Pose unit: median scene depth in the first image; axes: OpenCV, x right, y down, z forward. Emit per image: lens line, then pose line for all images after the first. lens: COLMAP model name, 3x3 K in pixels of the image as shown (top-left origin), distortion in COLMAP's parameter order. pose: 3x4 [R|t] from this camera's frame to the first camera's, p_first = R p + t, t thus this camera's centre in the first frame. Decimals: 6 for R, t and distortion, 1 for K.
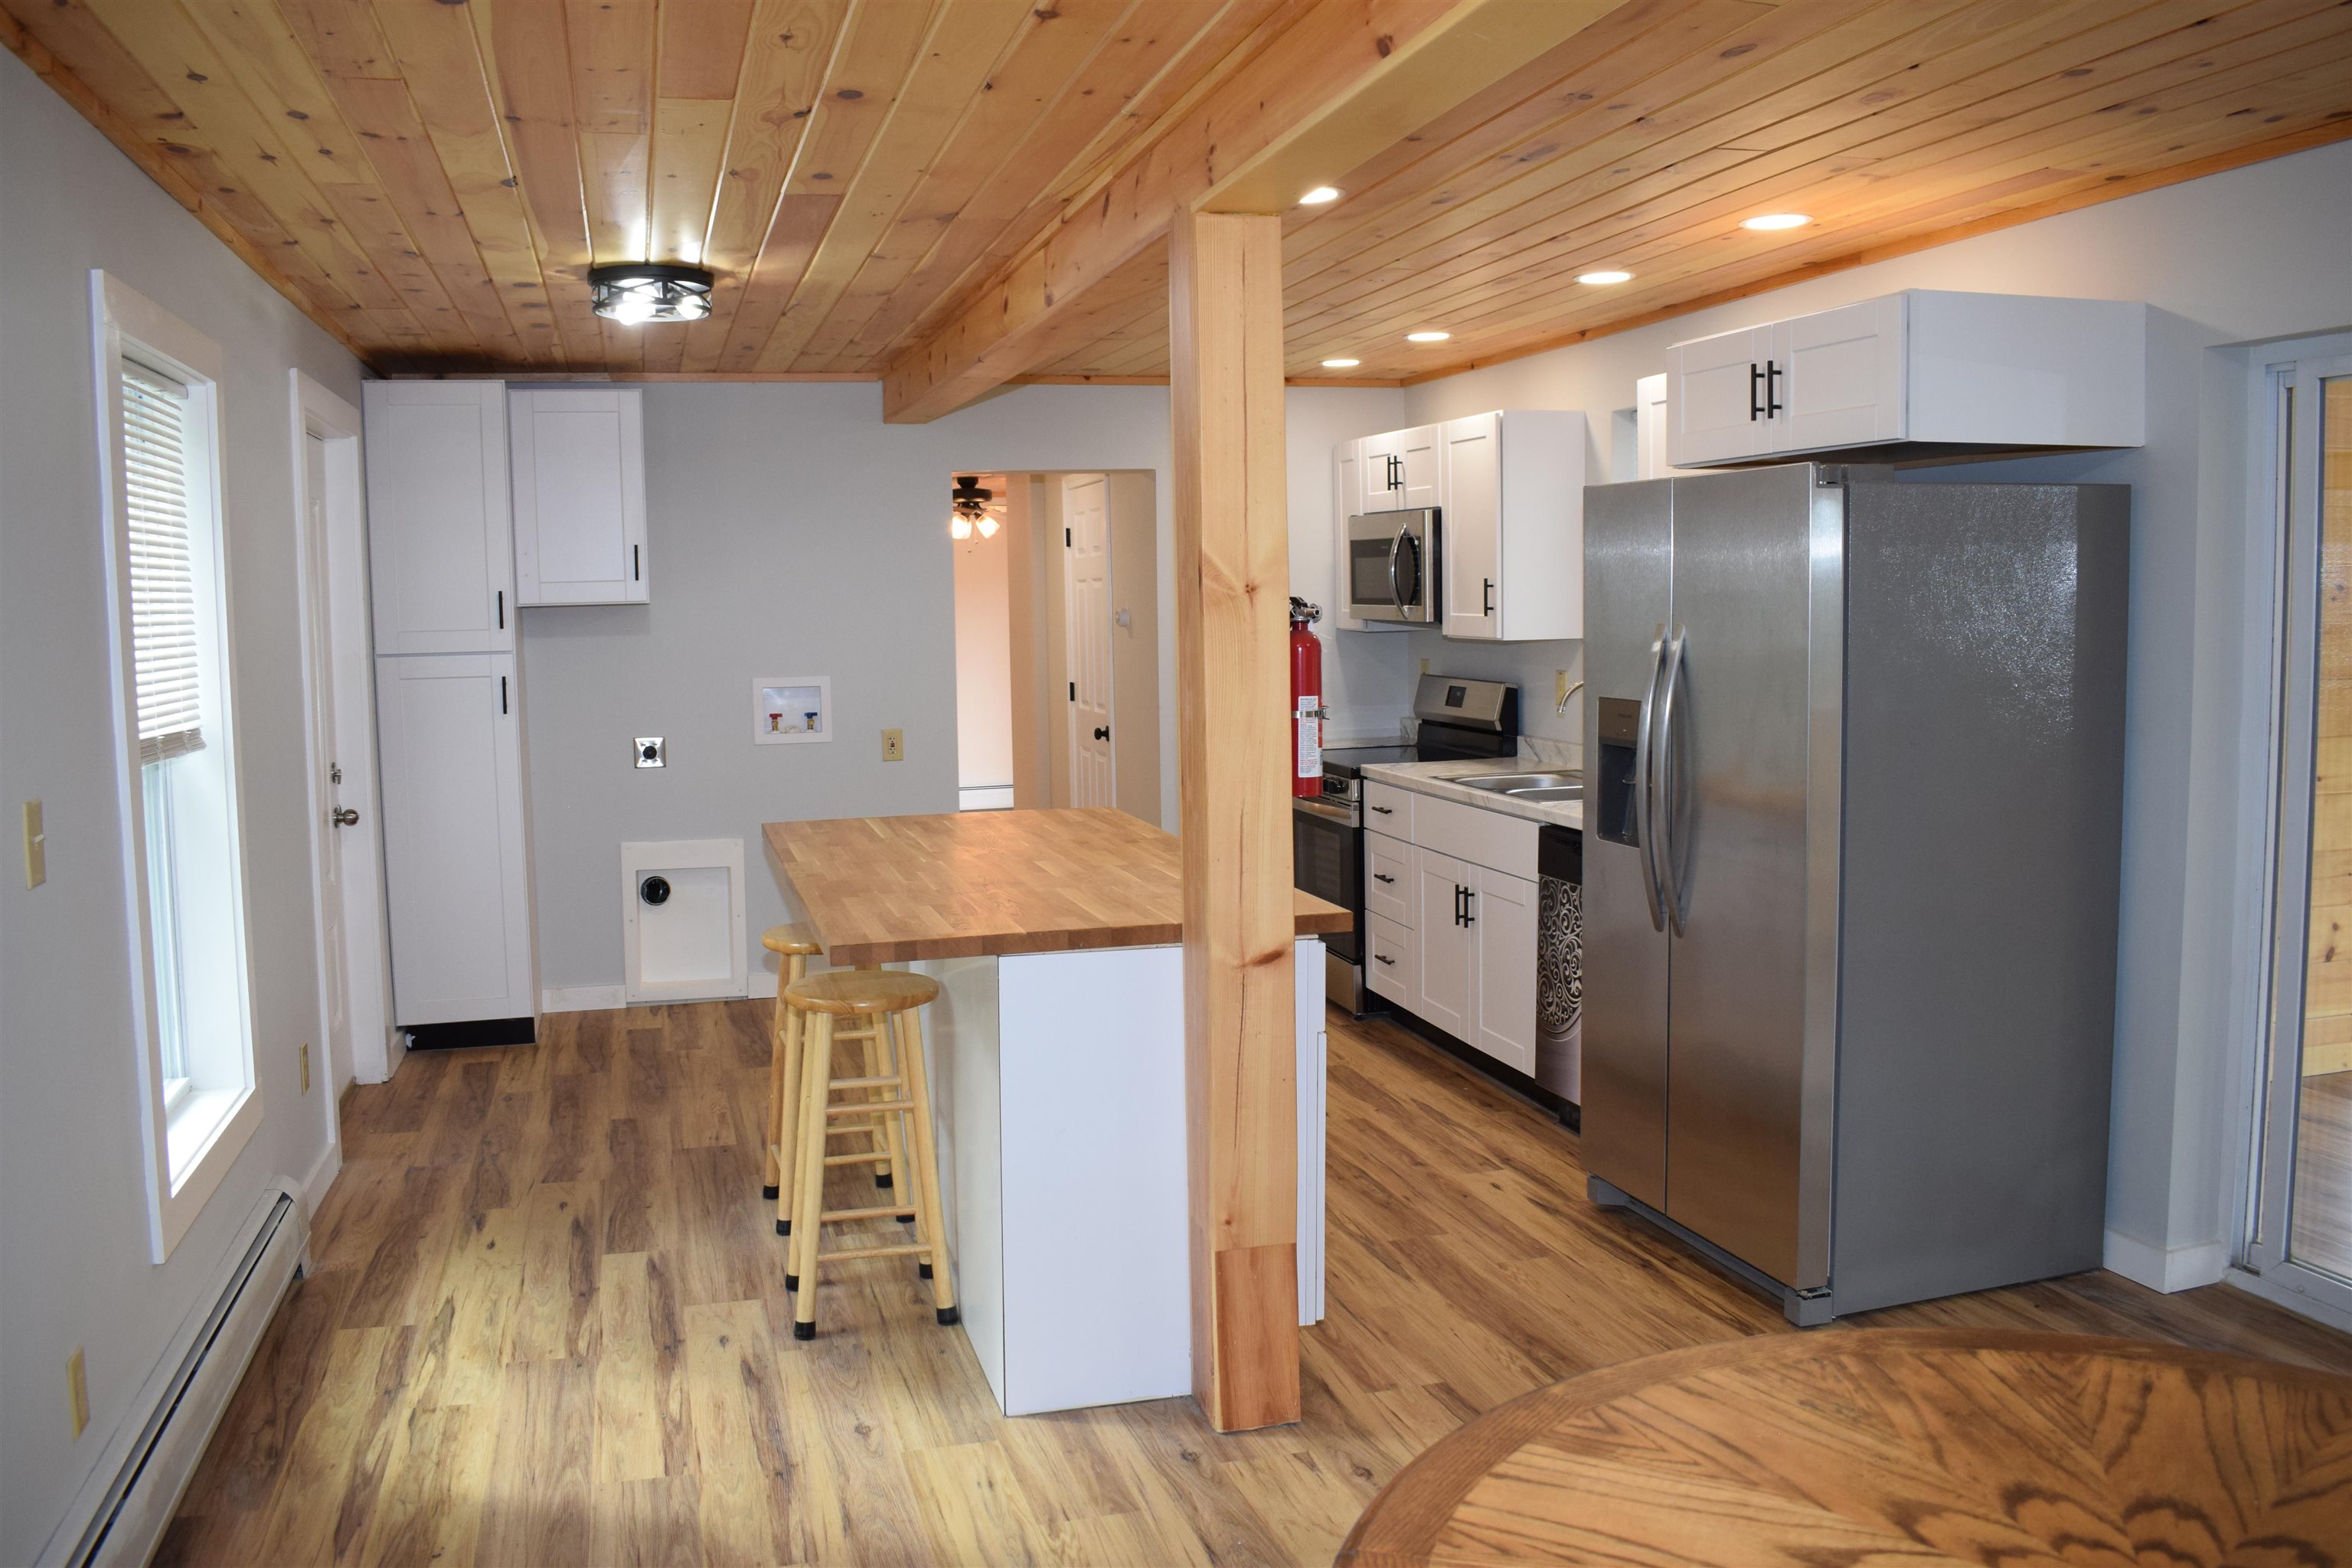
lens RADIAL K [[1833.7, 0, 1171.3], [0, 1833.7, 777.4], [0, 0, 1]] dist [-0.099704, 0.017816]
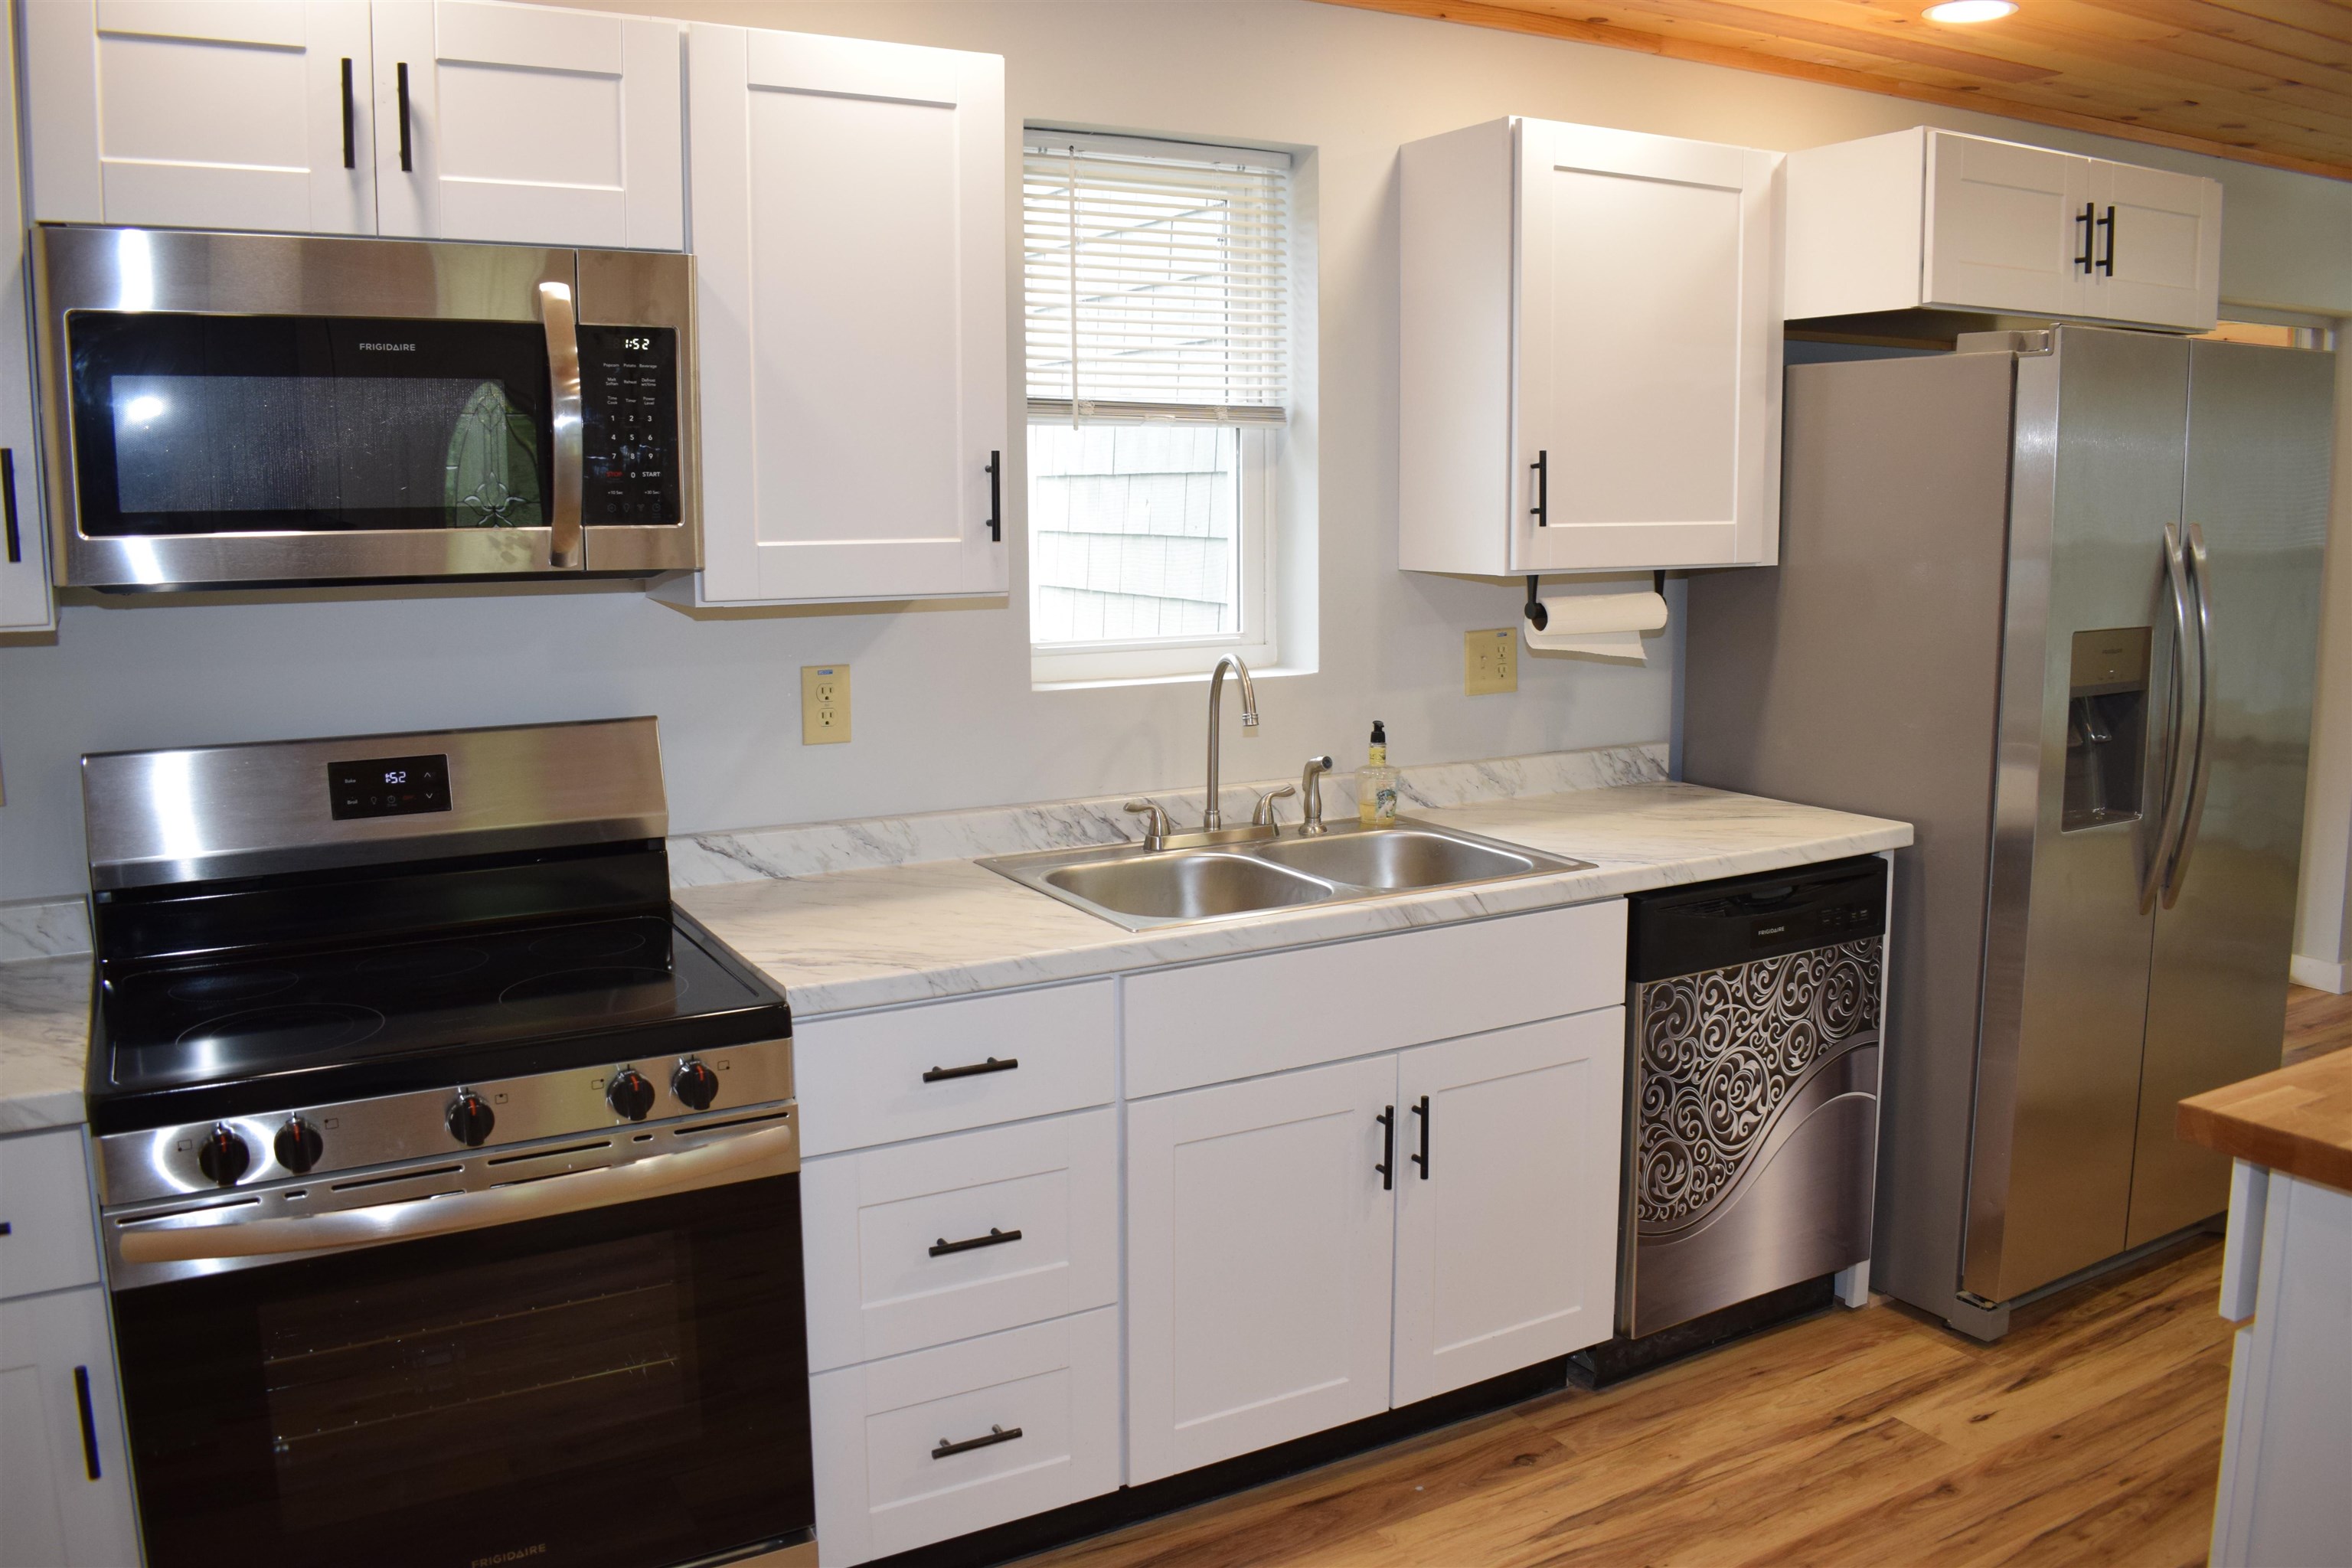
lens RADIAL K [[1833.7, 0, 1162.5], [0, 1833.7, 775.5], [0, 0, 1]] dist [-0.099704, 0.017816]
pose [[-0.232851, -0.128008, 0.964051, -0.367391], [0.110833, 0.981348, 0.157074, -0.142180], [-0.966176, 0.143424, -0.214320, 1.552760]]
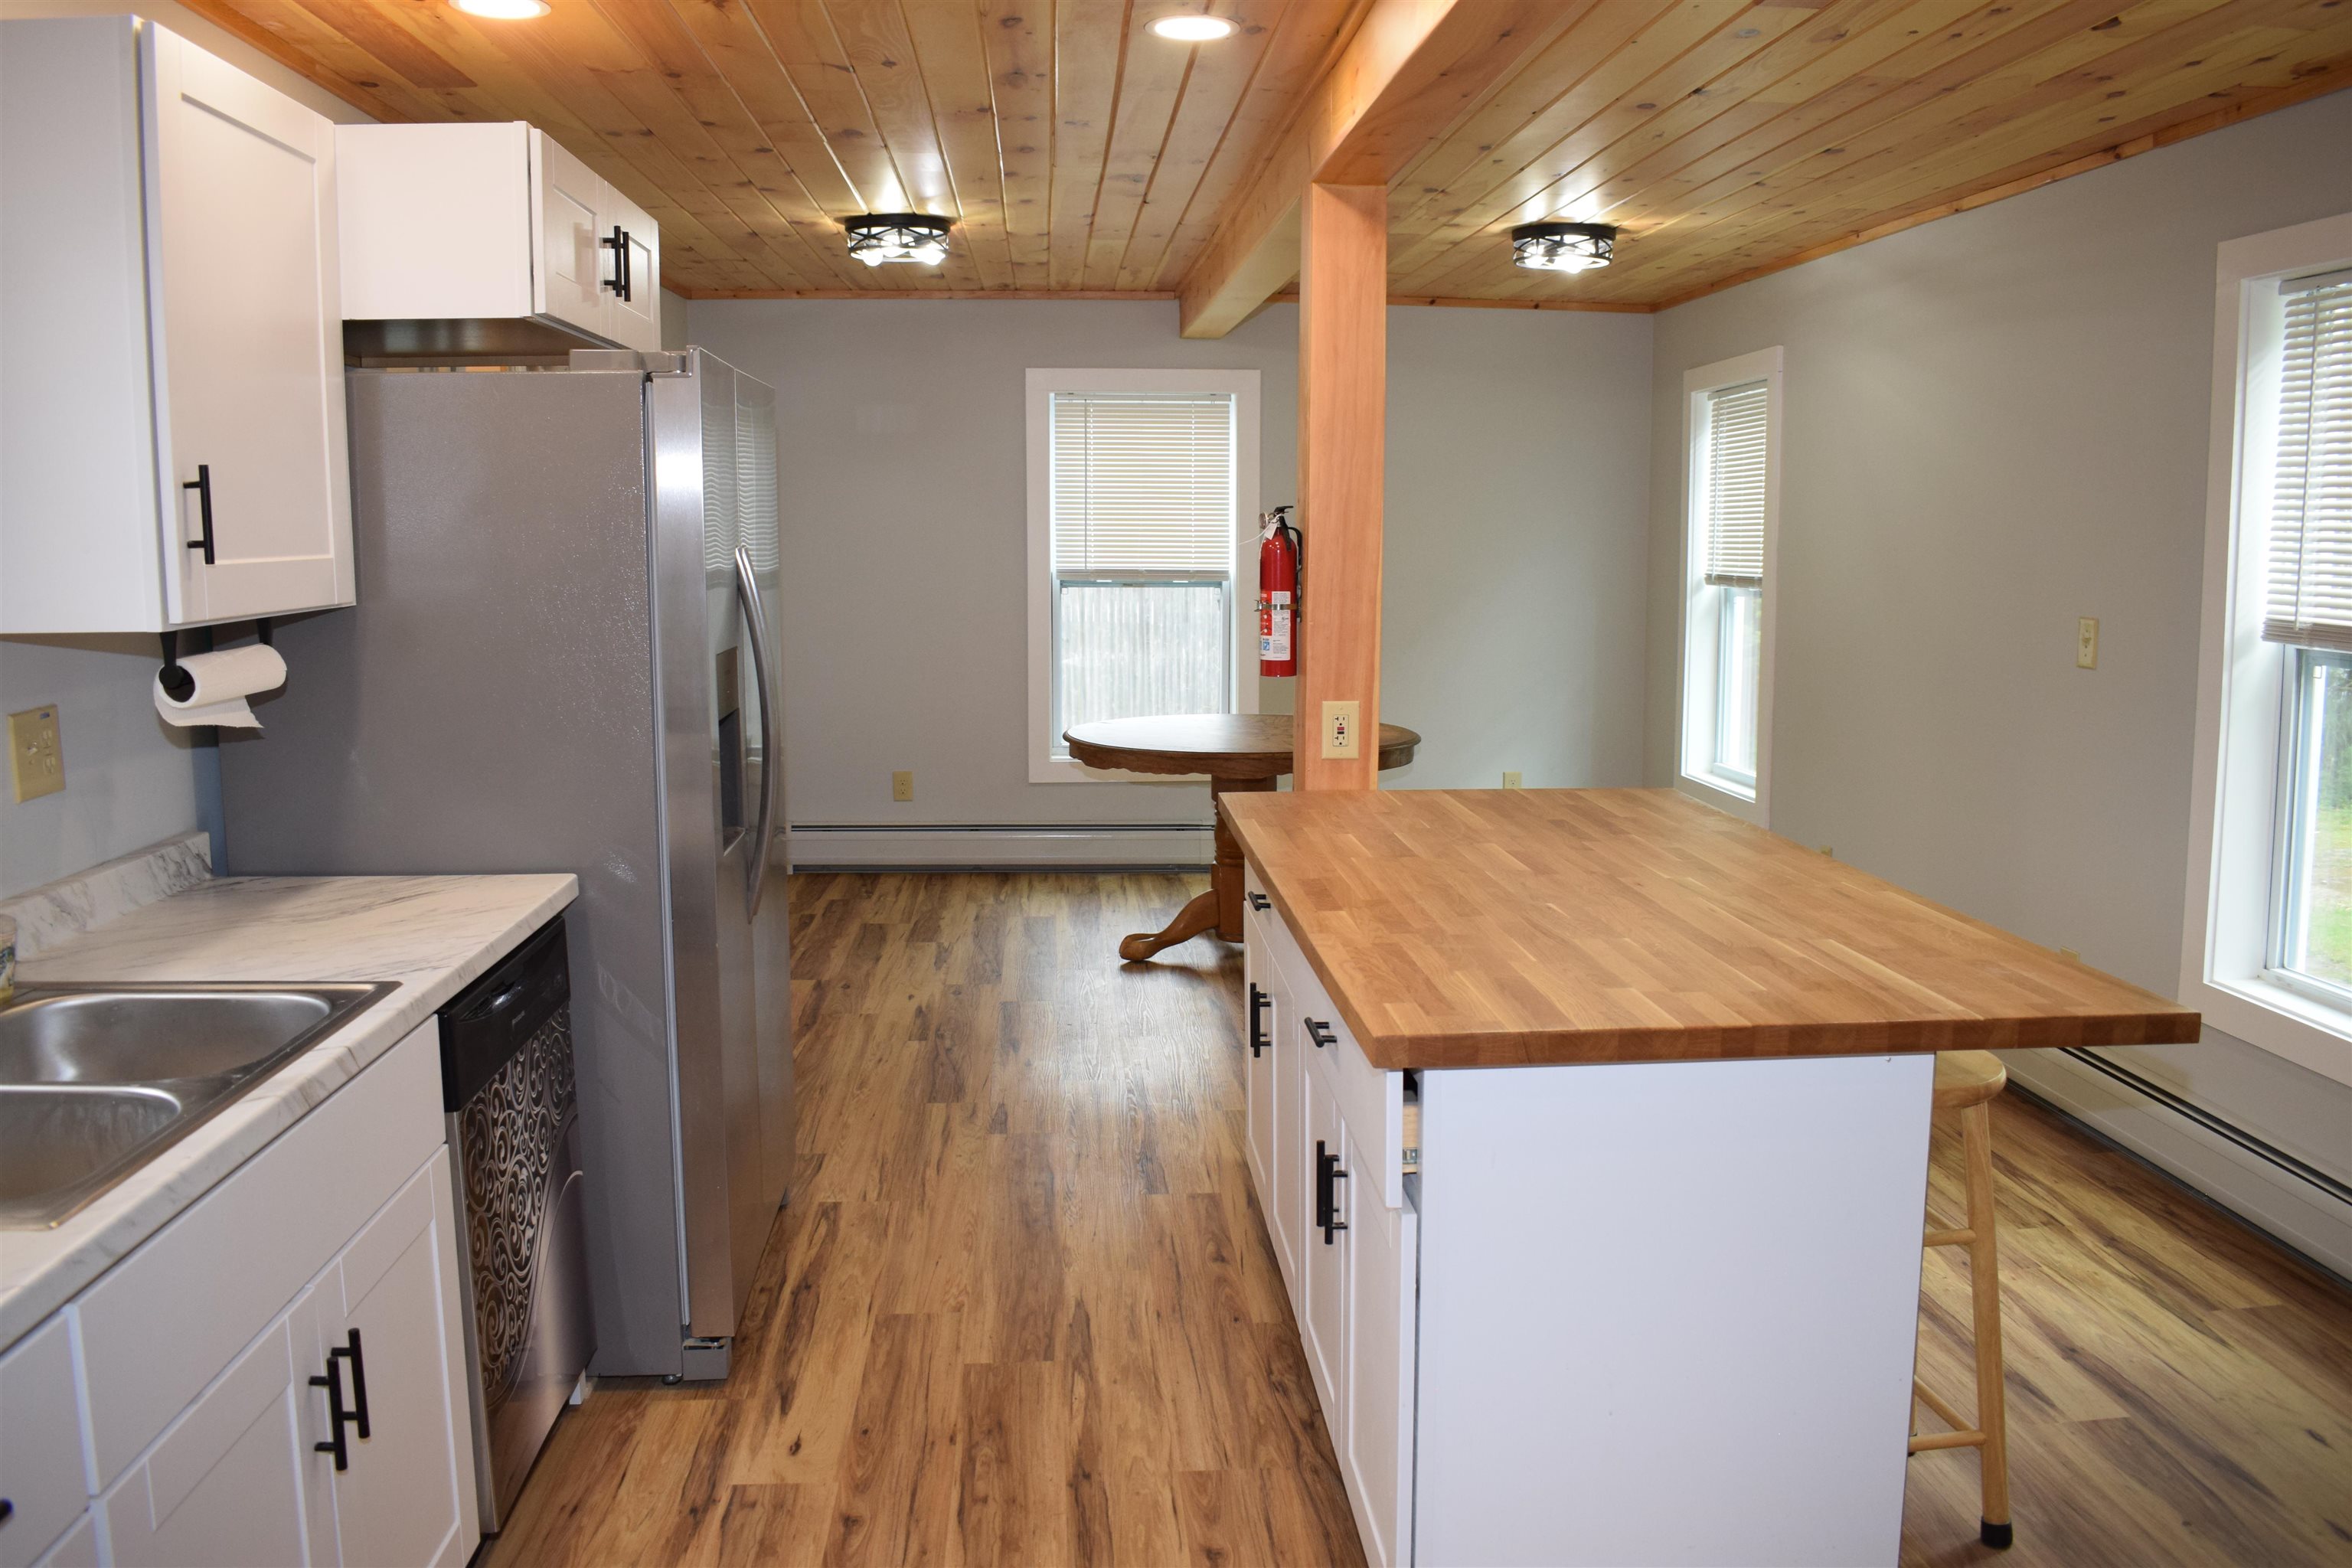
lens RADIAL K [[1833.7, 0, 1167.6], [0, 1833.7, 778.9], [0, 0, 1]] dist [-0.099704, 0.017816]
pose [[-0.976747, -0.012425, 0.214035, -0.089519], [0.038094, 0.972377, 0.230287, -0.158920], [-0.210984, 0.233085, -0.949293, 1.705019]]
